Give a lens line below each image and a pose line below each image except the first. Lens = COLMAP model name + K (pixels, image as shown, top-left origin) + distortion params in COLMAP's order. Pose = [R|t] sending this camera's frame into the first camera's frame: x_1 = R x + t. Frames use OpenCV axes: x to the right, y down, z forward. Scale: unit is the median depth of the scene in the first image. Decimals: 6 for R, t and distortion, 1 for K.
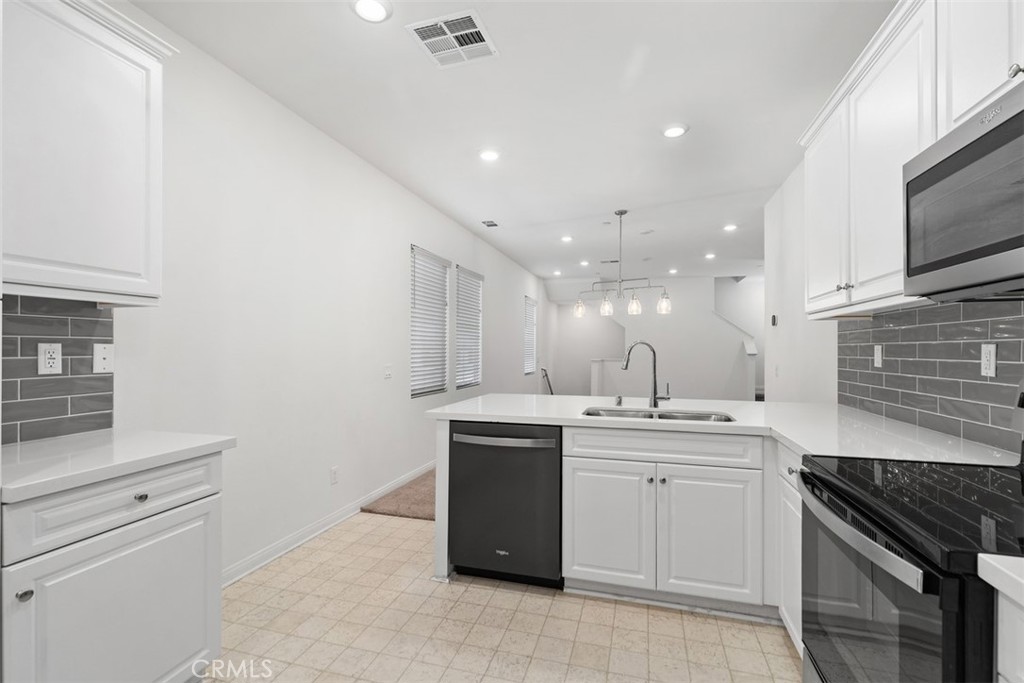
lens RADIAL K [[465.4, 0, 506.4], [0, 465.4, 345.2], [0, 0, 1]] dist [0.011391, -0.002513]
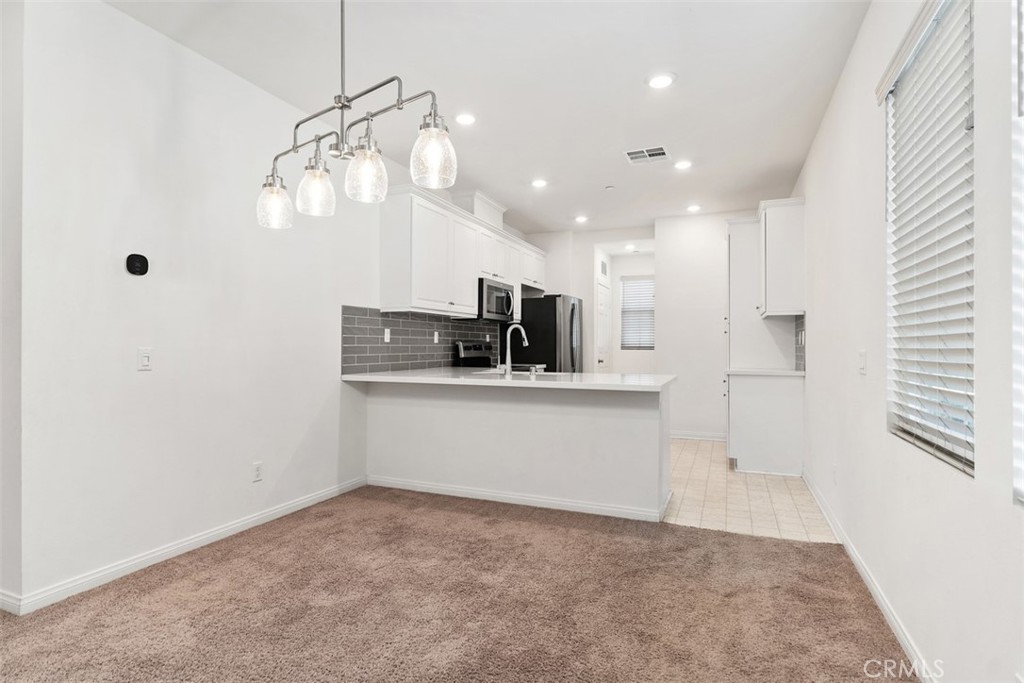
lens RADIAL K [[524.1, 0, 503.6], [0, 524.1, 340.8], [0, 0, 1]] dist [0.001780, 0.001906]
pose [[-0.993715, -0.005025, 0.111830, 0.193386], [-0.006877, 0.999845, -0.016182, 0.072665], [-0.111732, -0.016849, -0.993596, 2.916517]]
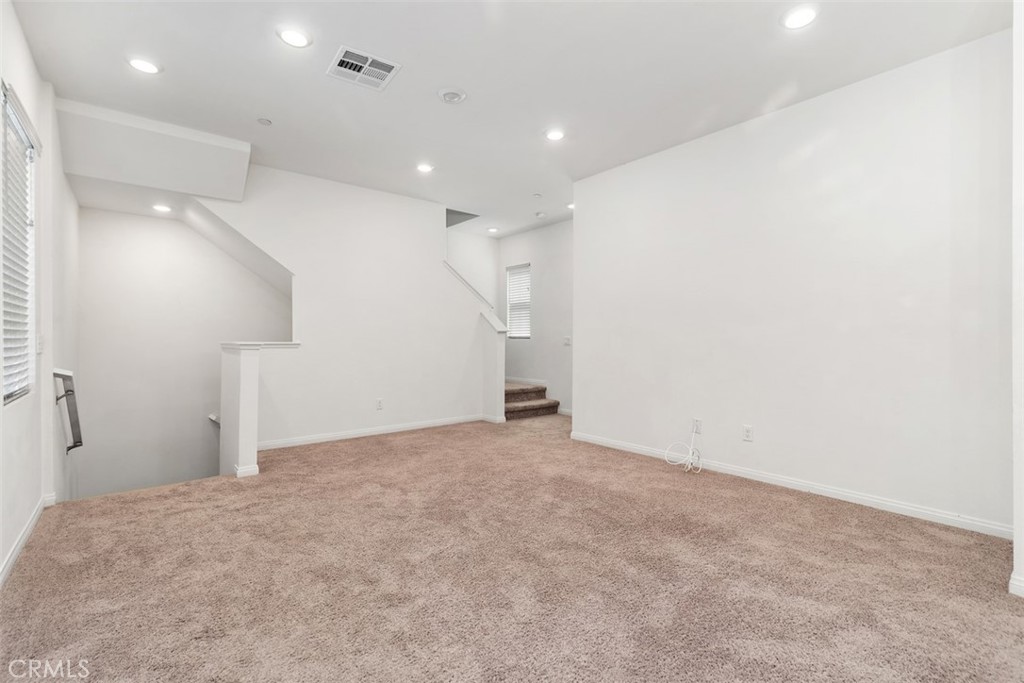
lens RADIAL K [[465.4, 0, 509.8], [0, 465.4, 338.9], [0, 0, 1]] dist [0.011391, -0.002513]
pose [[0.560558, -0.002258, 0.828112, -0.058822], [-0.008618, 0.999926, 0.008560, 0.090131], [-0.828071, -0.011935, 0.560497, 2.365346]]
